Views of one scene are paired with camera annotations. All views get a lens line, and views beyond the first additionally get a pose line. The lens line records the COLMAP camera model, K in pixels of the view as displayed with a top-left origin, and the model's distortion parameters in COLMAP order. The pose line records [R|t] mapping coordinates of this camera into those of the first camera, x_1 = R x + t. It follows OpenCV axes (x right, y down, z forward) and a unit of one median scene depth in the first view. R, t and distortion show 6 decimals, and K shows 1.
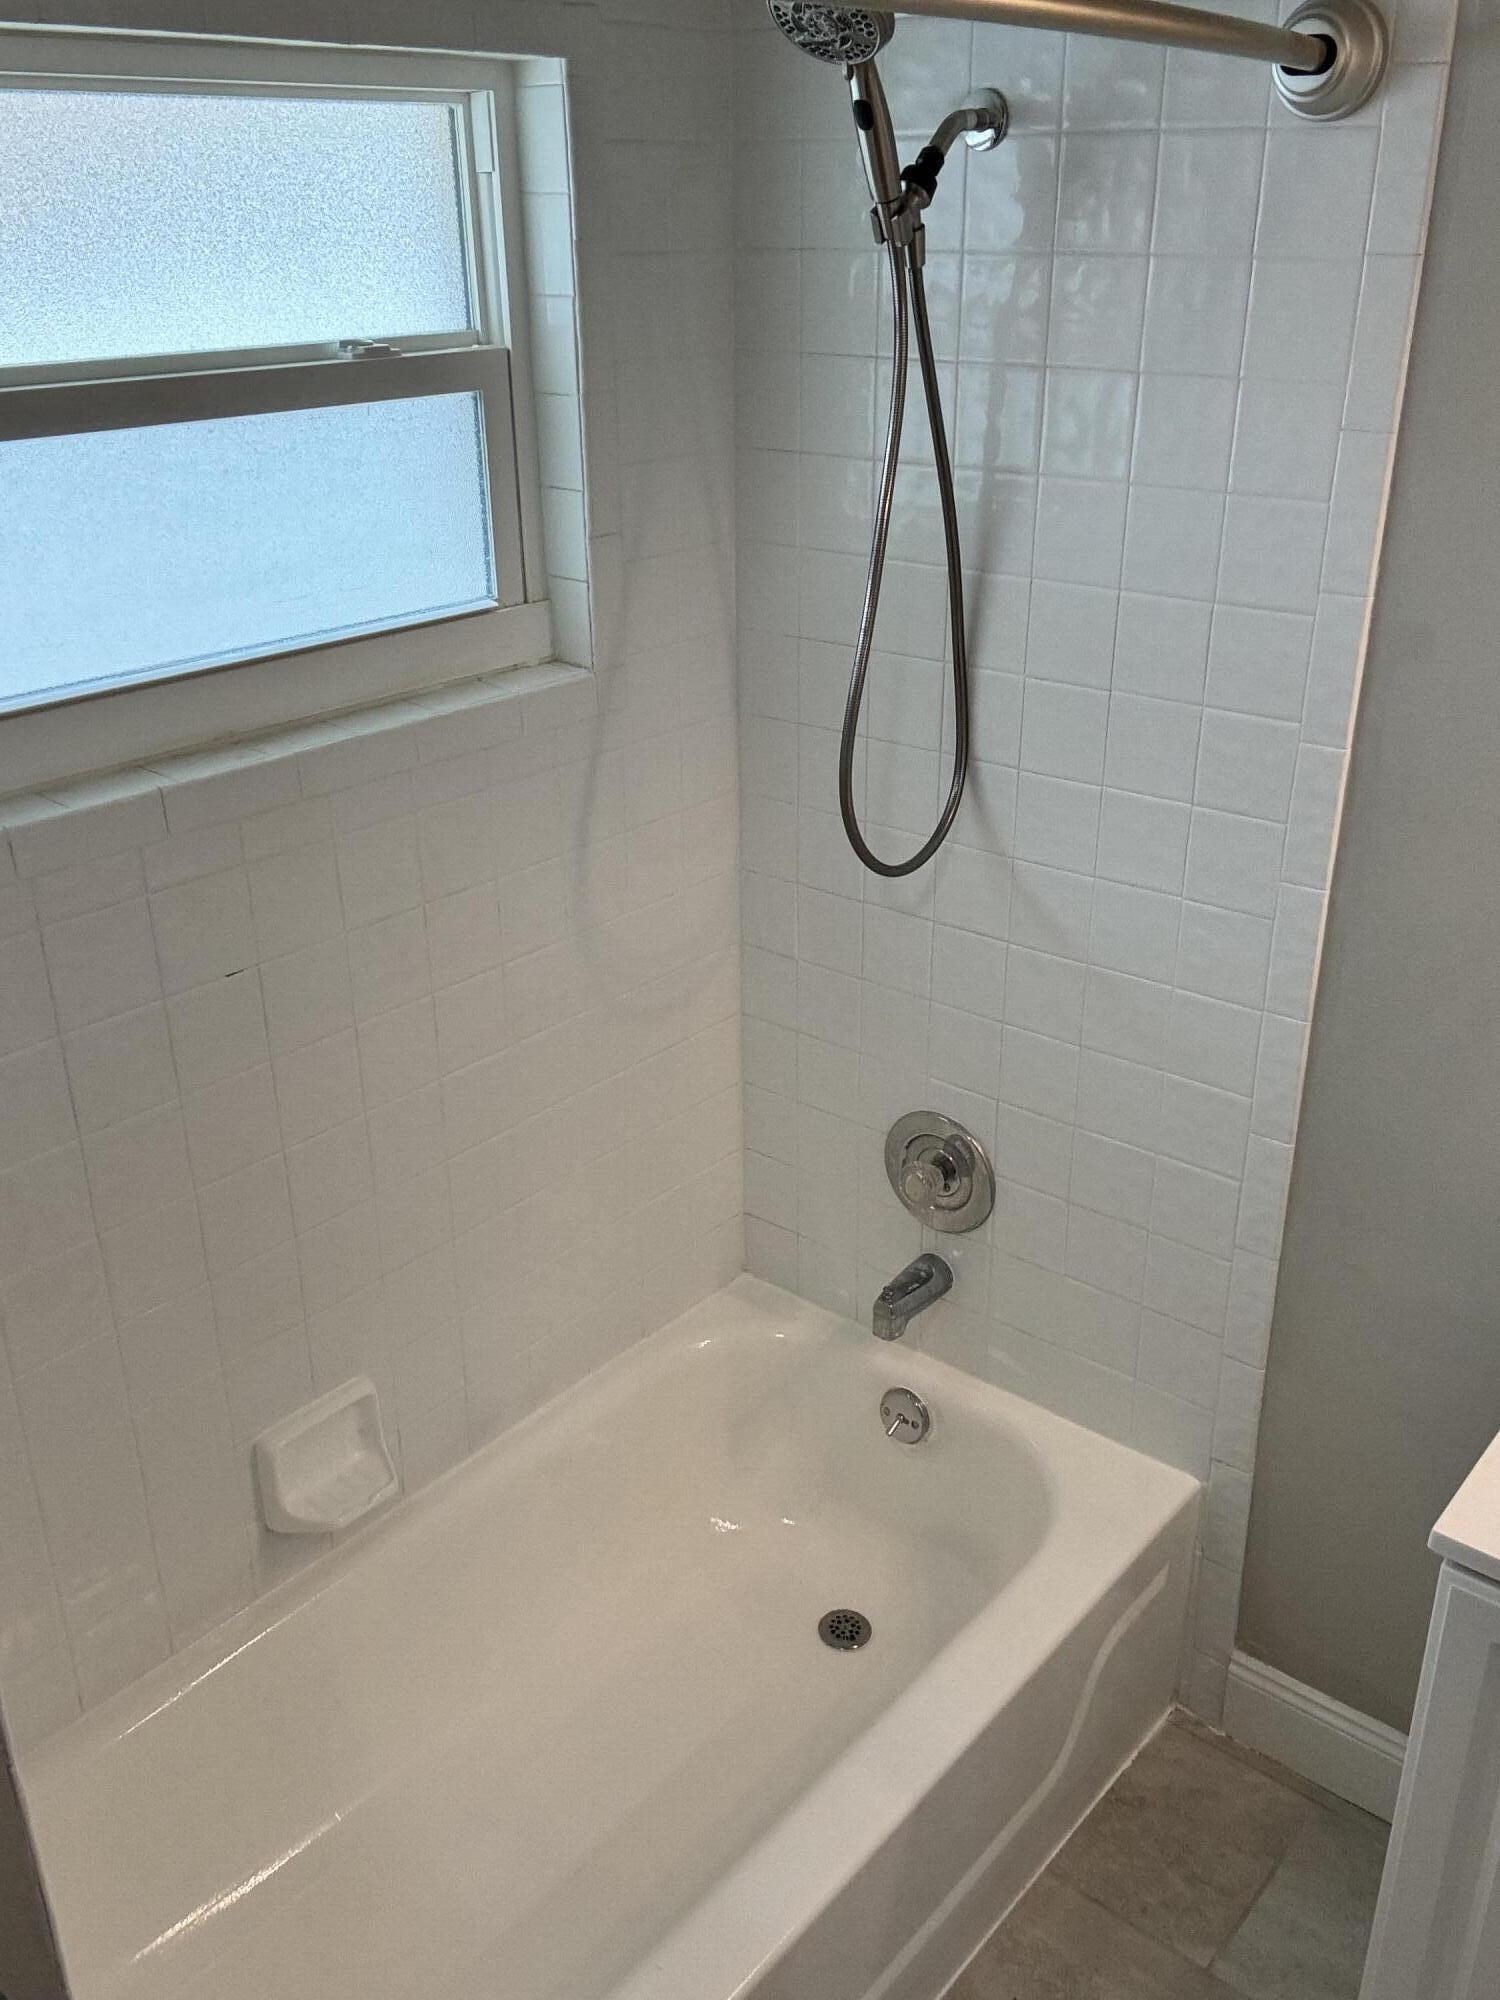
lens RADIAL K [[1733.1, 0, 750.0], [0, 1733.1, 1000.0], [0, 0, 1]] dist [0.127768, -0.224497]
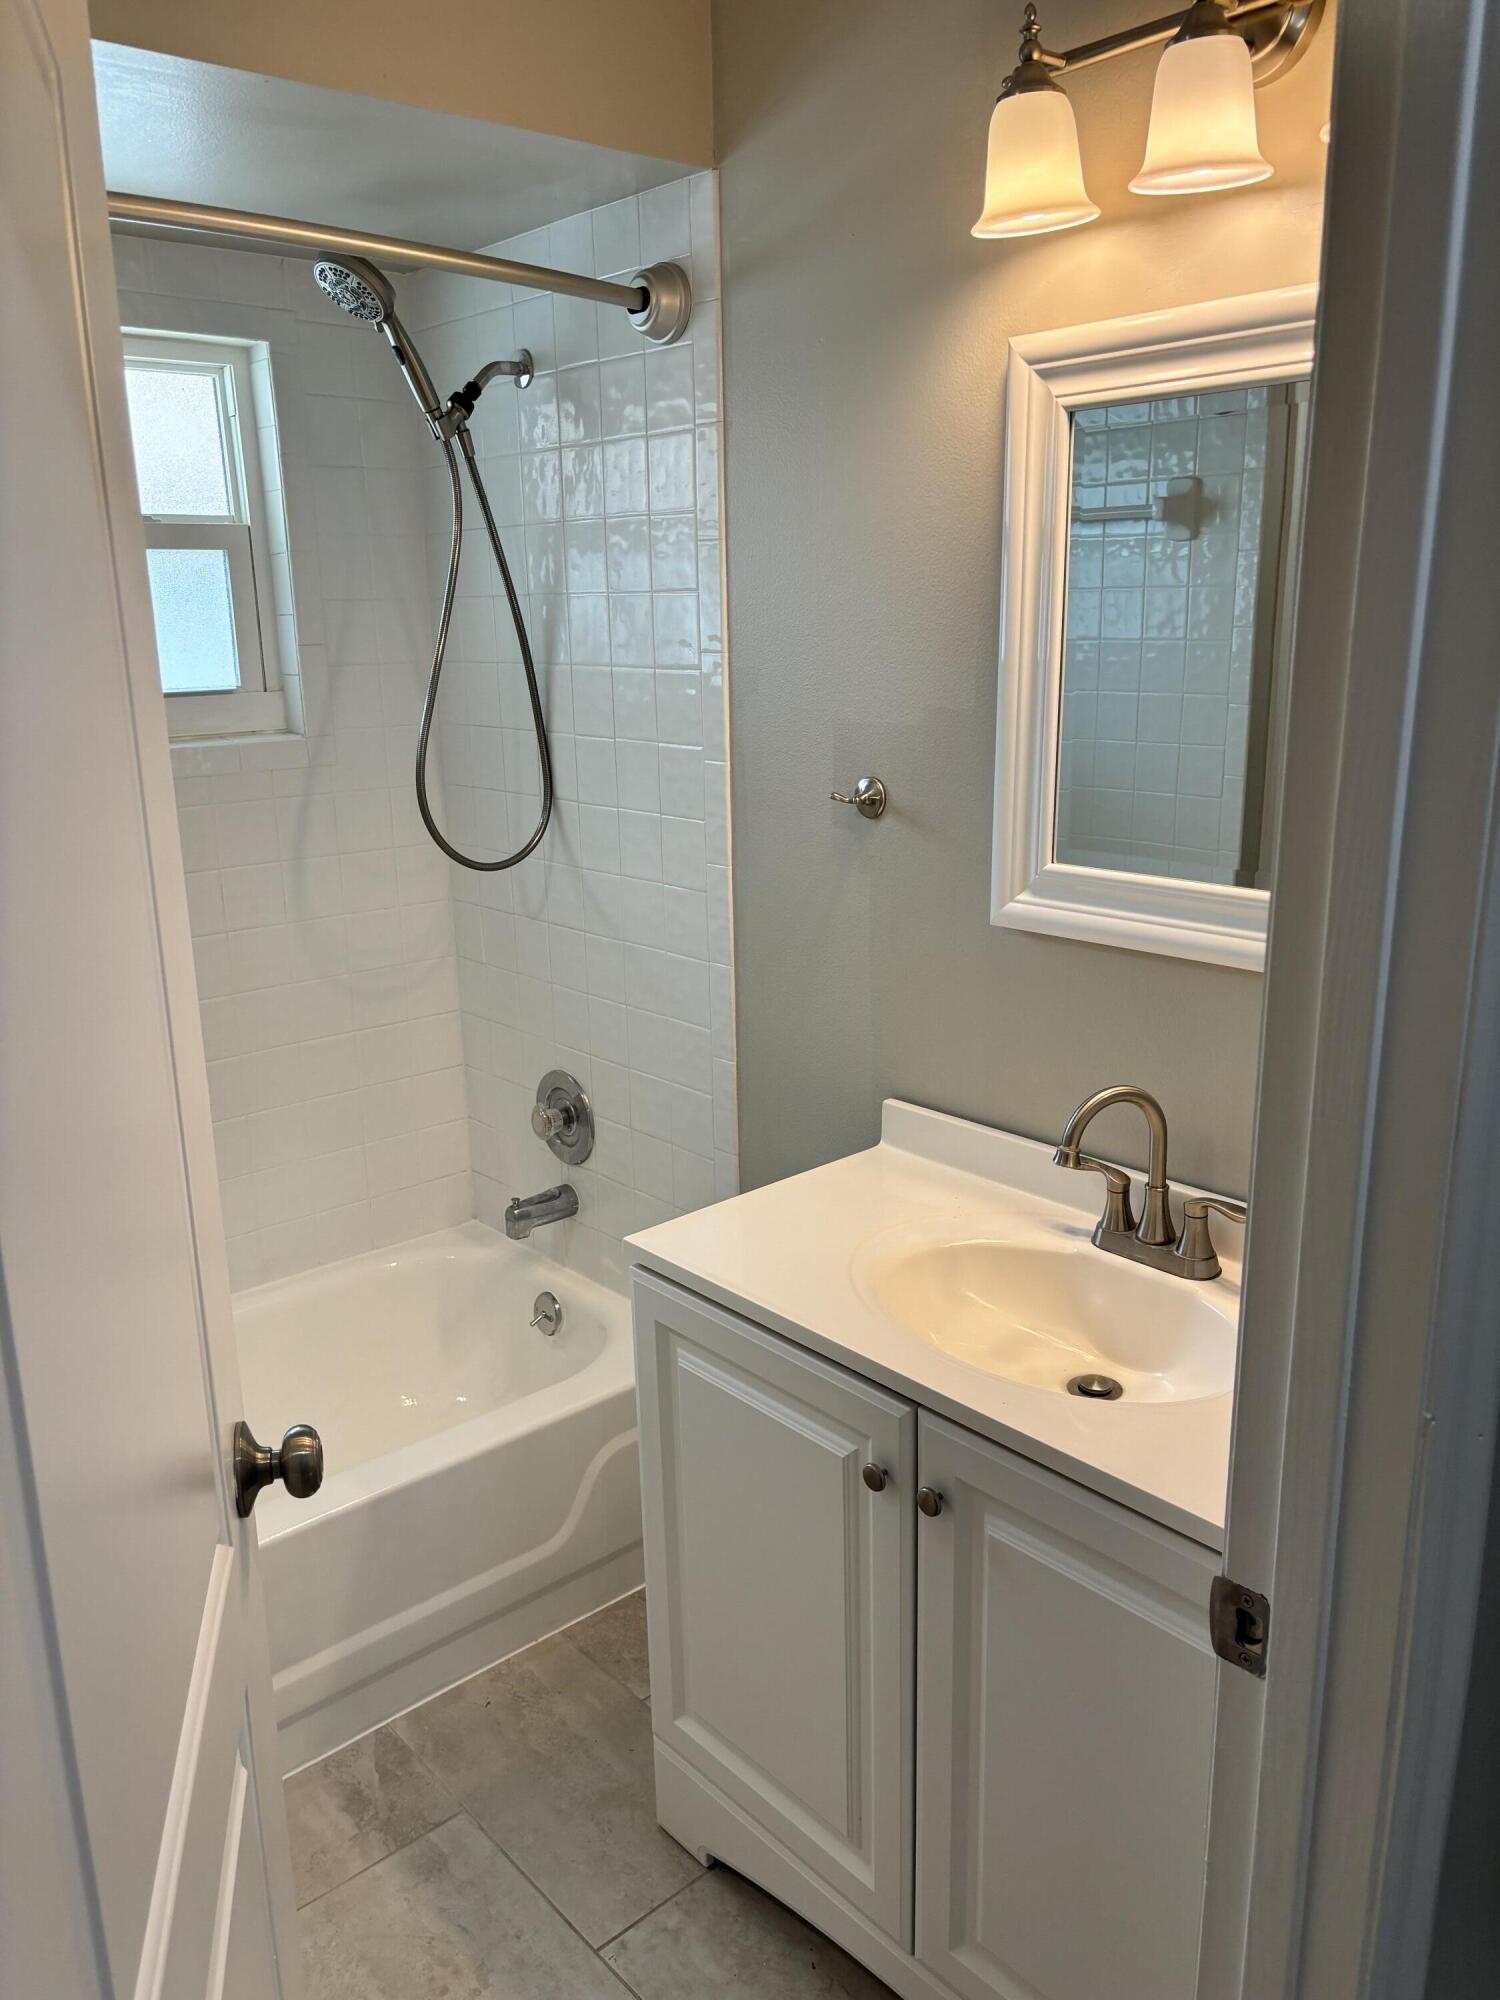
lens RADIAL K [[1509.6, 0, 744.8], [0, 1509.6, 1012.0], [0, 0, 1]] dist [0.067554, -0.069990]
pose [[0.987705, 0.030186, -0.153384, 0.485275], [-0.055274, 0.985235, -0.162037, 0.230275], [0.146229, 0.168523, 0.974791, -0.156887]]
